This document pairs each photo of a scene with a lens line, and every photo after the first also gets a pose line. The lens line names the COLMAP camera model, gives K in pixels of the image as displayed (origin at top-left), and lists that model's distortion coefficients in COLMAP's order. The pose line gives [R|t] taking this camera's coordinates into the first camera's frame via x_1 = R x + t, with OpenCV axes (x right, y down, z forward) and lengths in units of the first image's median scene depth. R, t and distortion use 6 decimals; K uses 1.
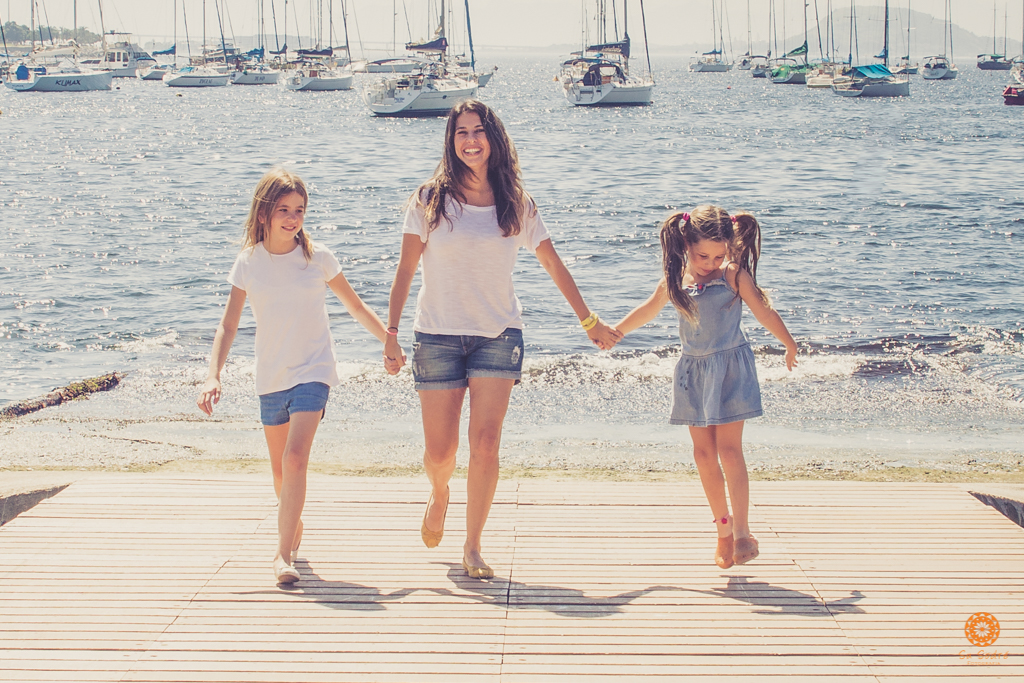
lens RADIAL K [[1226.5, 0, 512.0], [0, 1226.5, 341.5], [0, 0, 1]] dist [0.009574, 0.008042]
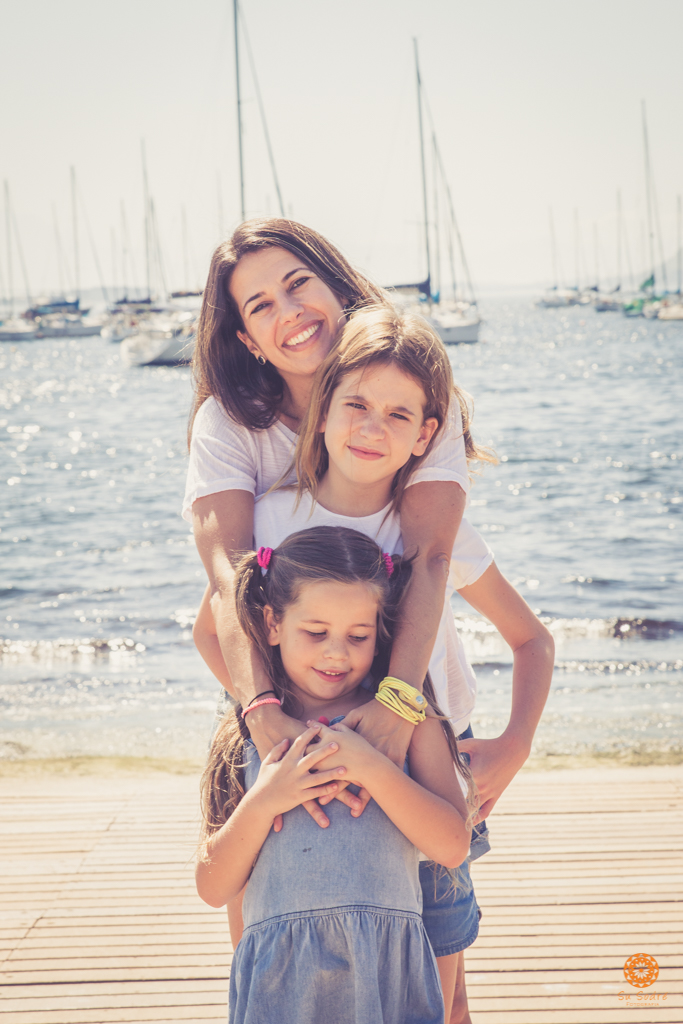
lens RADIAL K [[3288.2, 0, 341.5], [0, 3288.2, 512.0], [0, 0, 1]] dist [-0.043029, -0.445472]
pose [[0.998164, -0.032043, -0.051408, 0.086091], [0.026523, 0.994153, -0.104670, 0.169769], [0.054461, 0.103114, 0.993177, -1.256134]]
